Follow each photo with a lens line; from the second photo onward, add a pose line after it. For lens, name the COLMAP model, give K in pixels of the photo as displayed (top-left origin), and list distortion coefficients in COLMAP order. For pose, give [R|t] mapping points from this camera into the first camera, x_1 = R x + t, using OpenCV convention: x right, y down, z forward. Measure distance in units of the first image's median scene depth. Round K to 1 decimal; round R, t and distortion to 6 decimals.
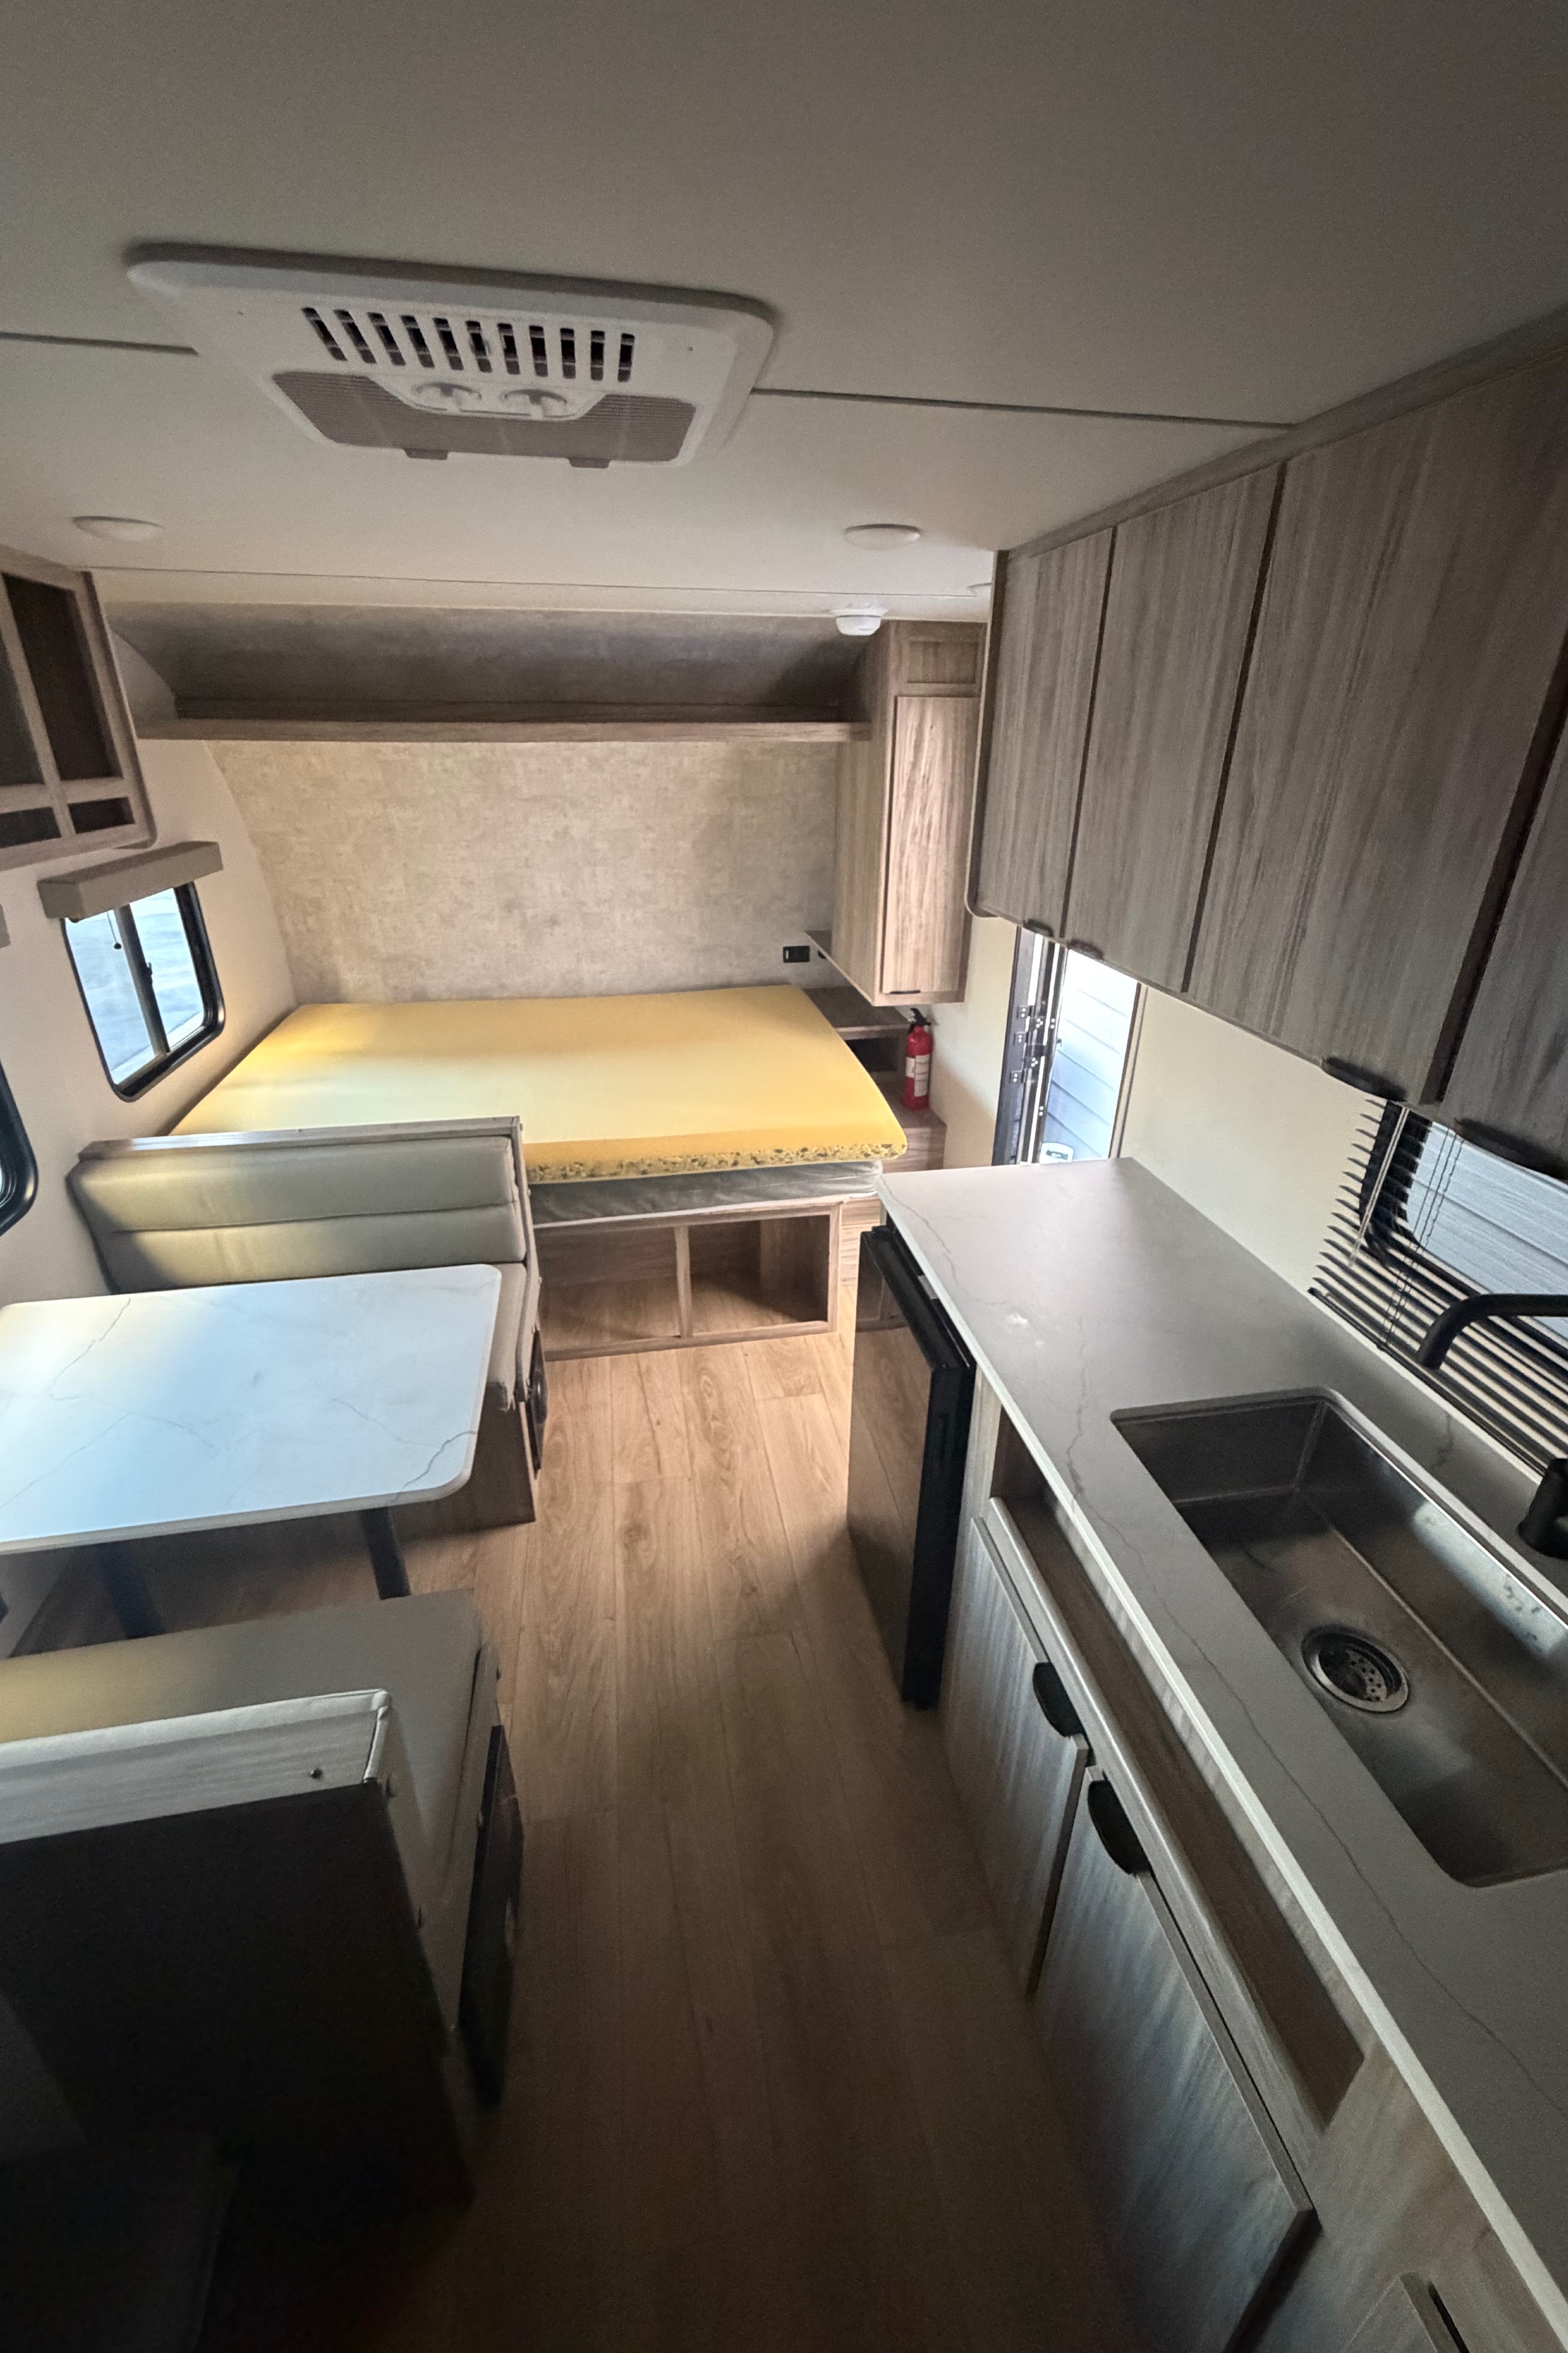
lens RADIAL K [[946.9, 0, 784.0], [0, 946.9, 1176.5], [0, 0, 1]] dist [0.000440, 0.000075]
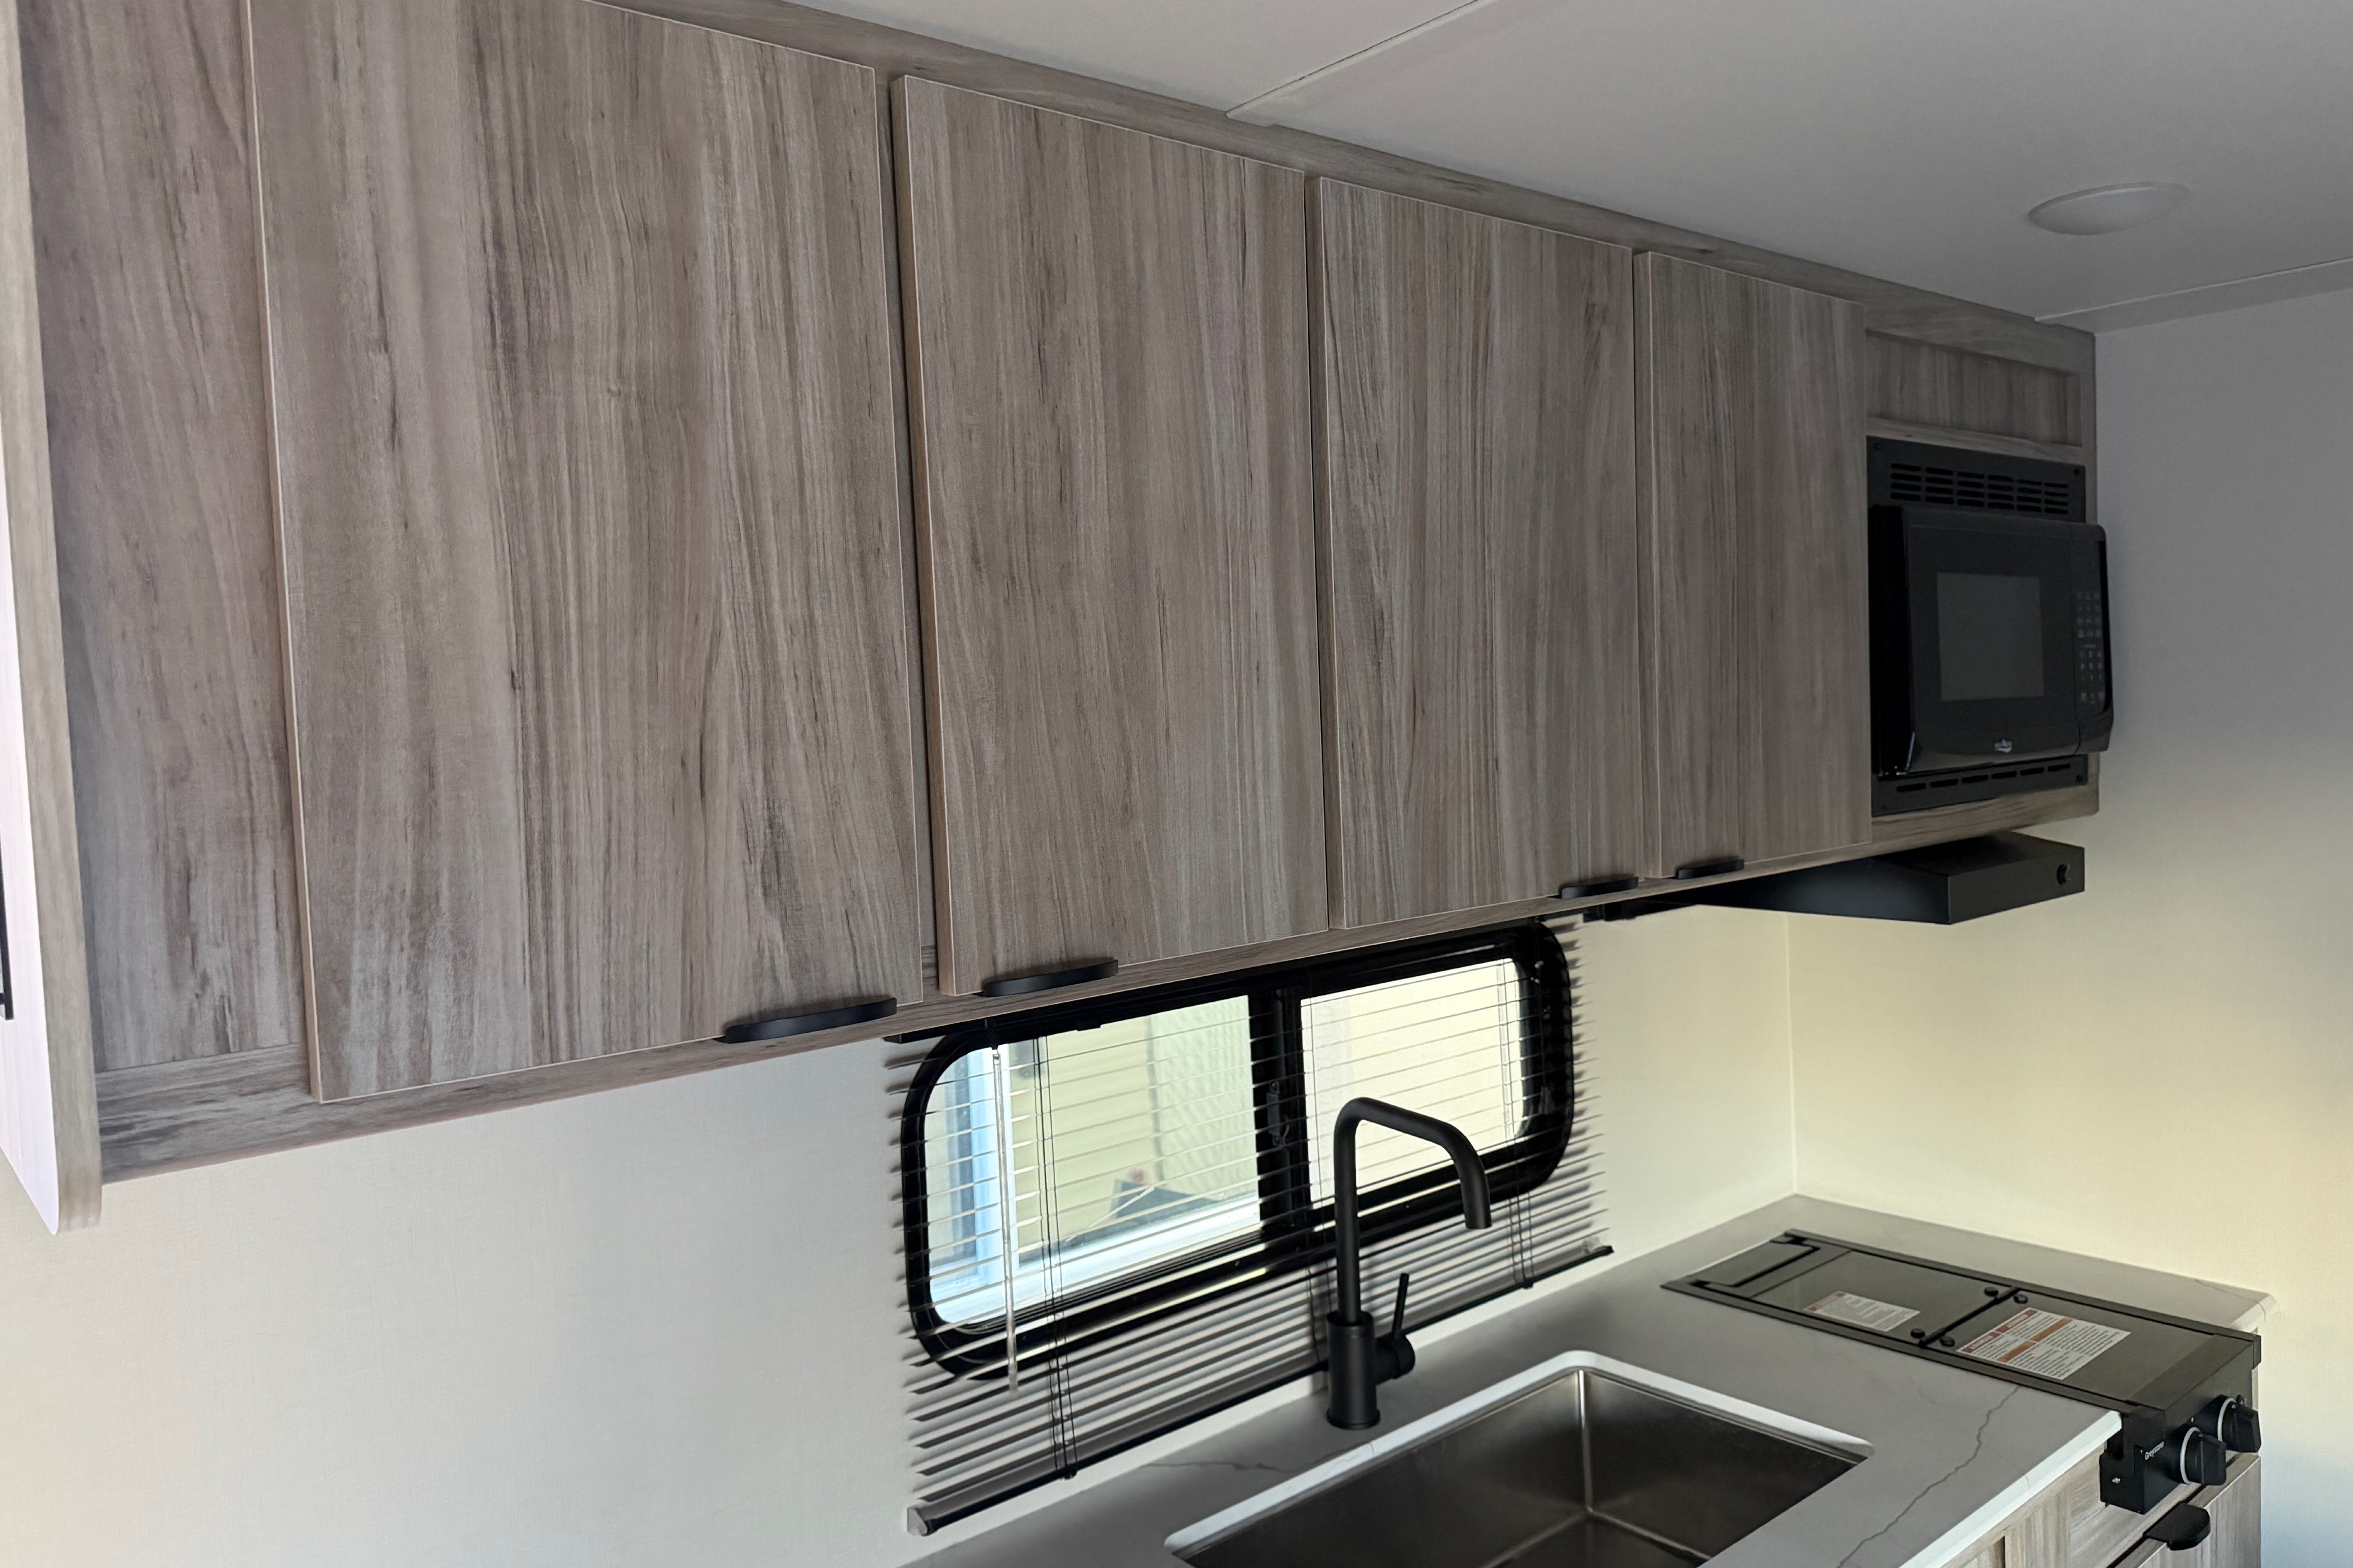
lens RADIAL K [[1693.7, 0, 1211.7], [0, 1693.7, 779.0], [0, 0, 1]] dist [0.089207, -0.102253]
pose [[-0.520460, -0.035922, 0.853130, -0.441852], [0.392829, 0.877035, 0.276578, -0.611498], [-0.758160, 0.479082, -0.442350, 1.515354]]
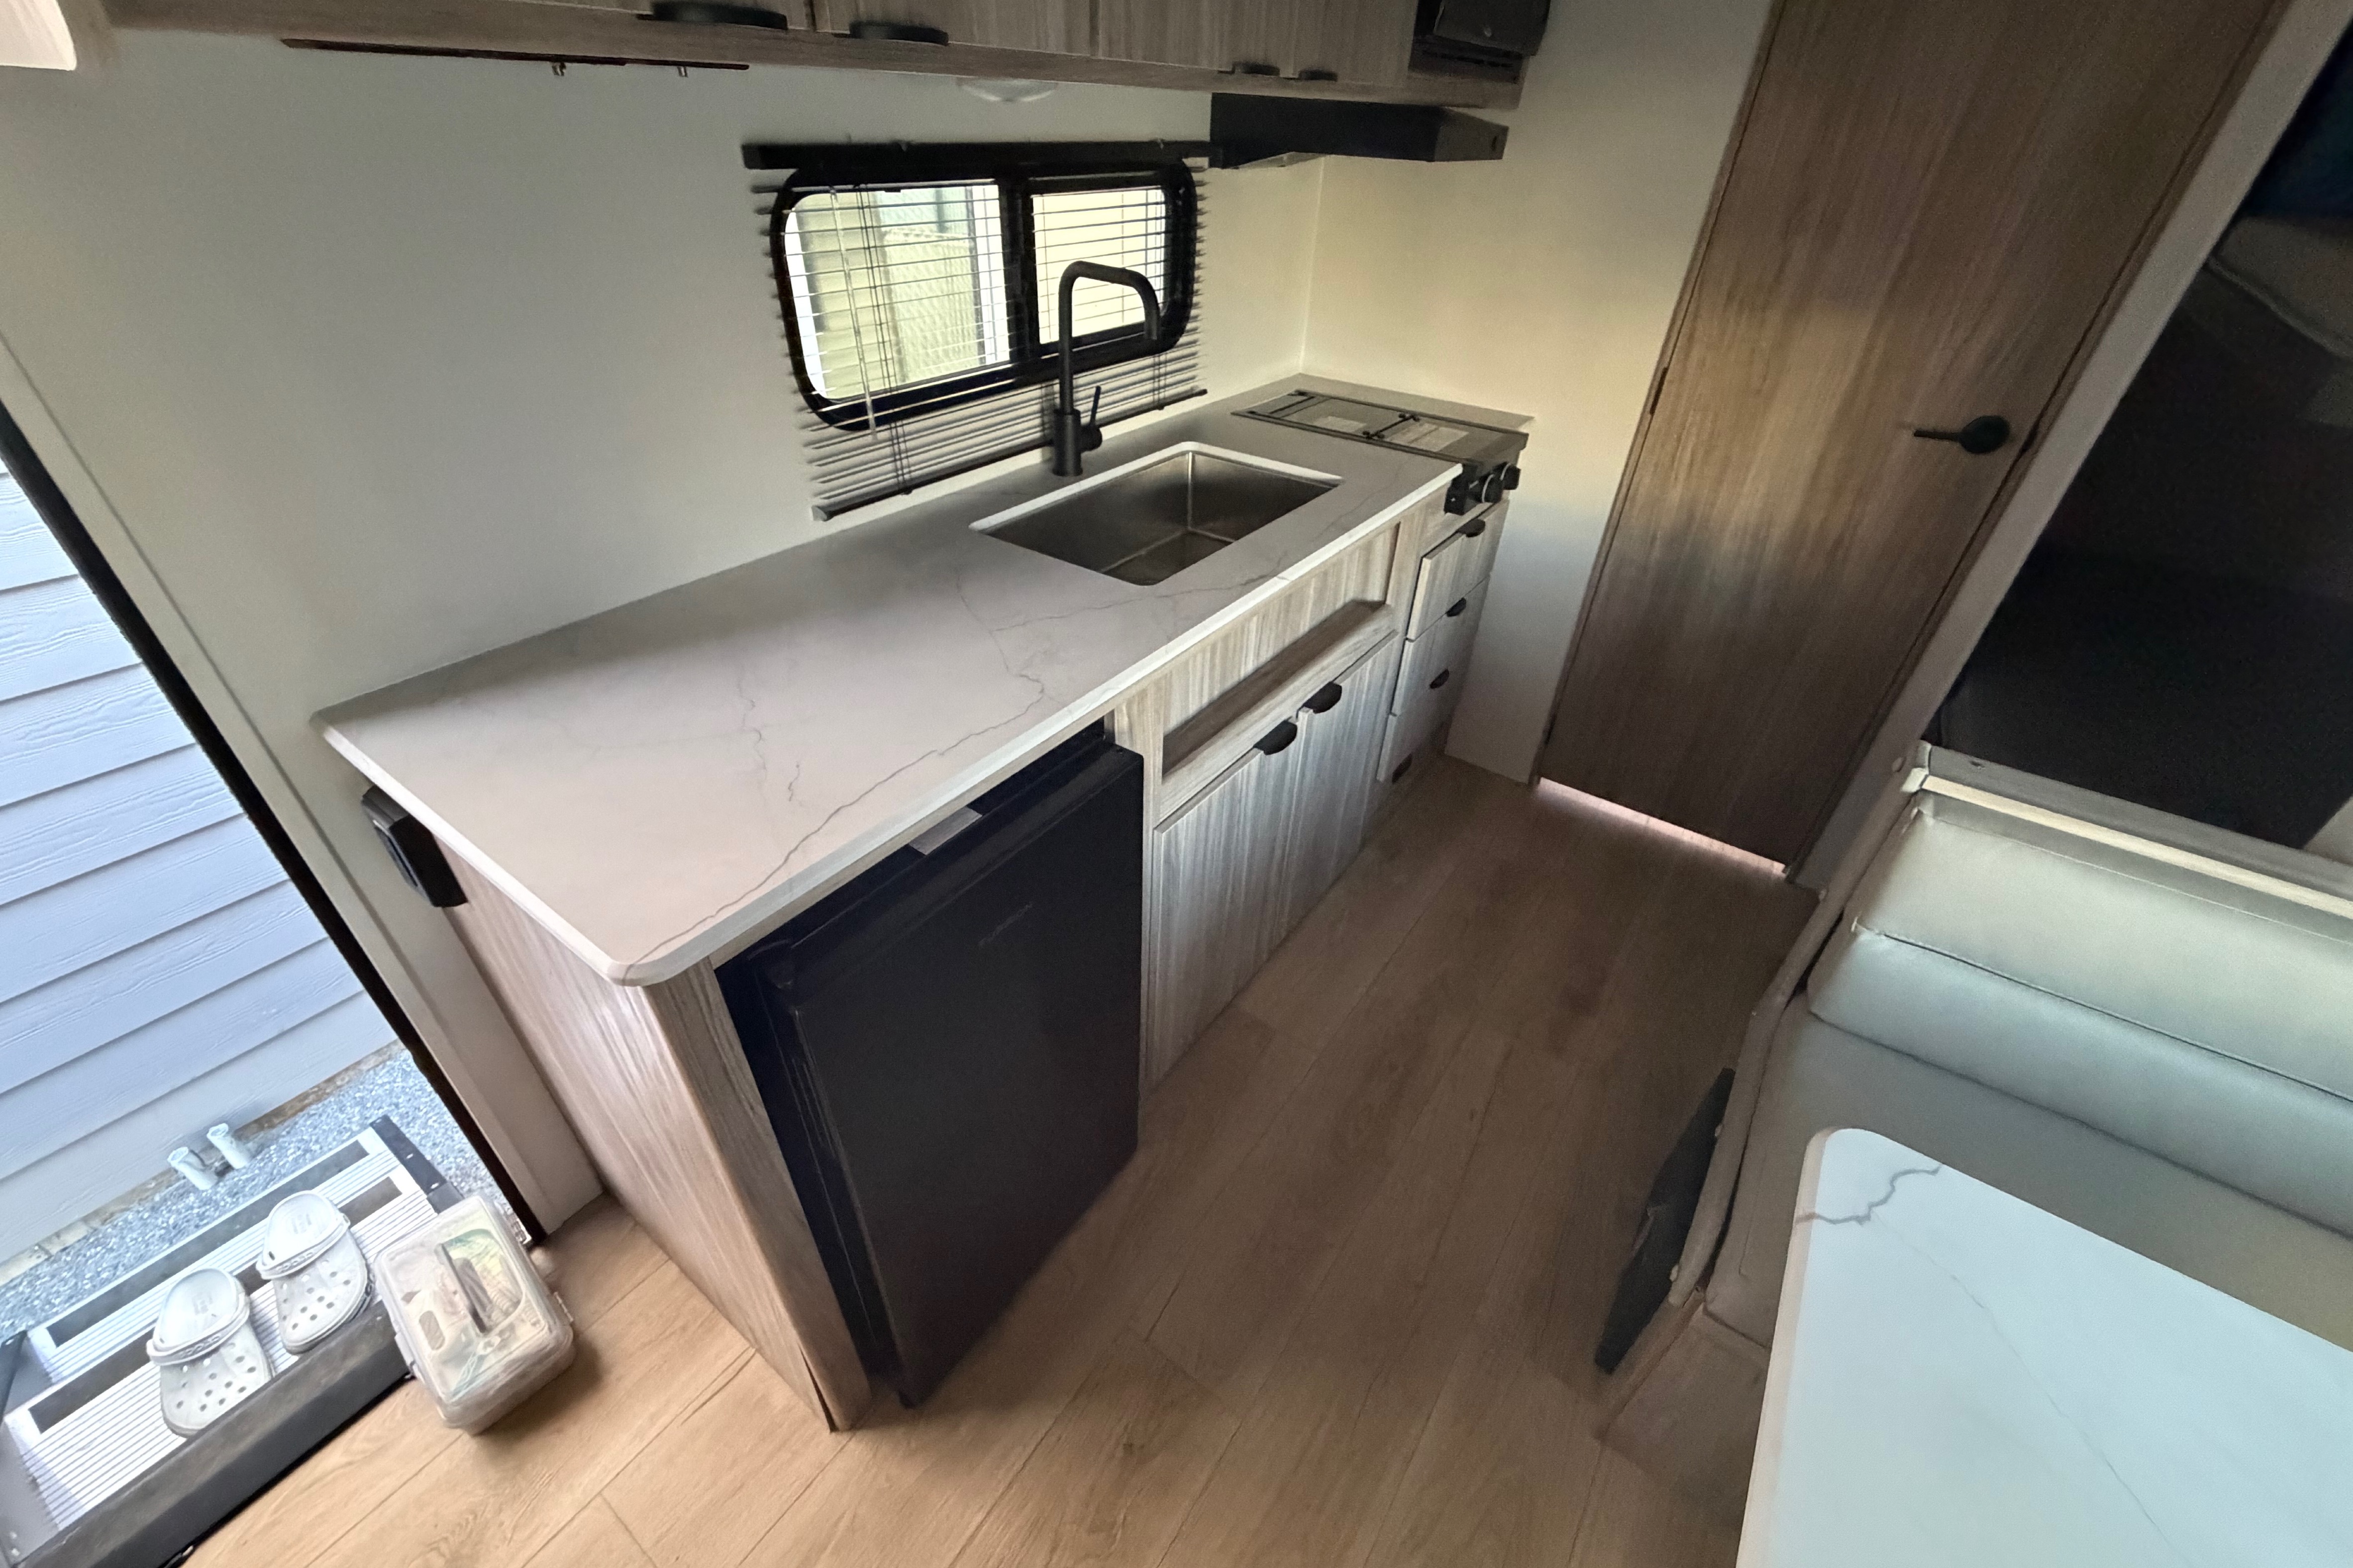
lens RADIAL K [[946.9, 0, 1176.5], [0, 946.9, 784.0], [0, 0, 1]] dist [0.000440, 0.000075]
pose [[-0.704039, -0.448661, 0.550483, -0.368993], [0.256619, 0.562047, 0.786289, -0.470376], [-0.662175, 0.694843, -0.280568, 1.671124]]
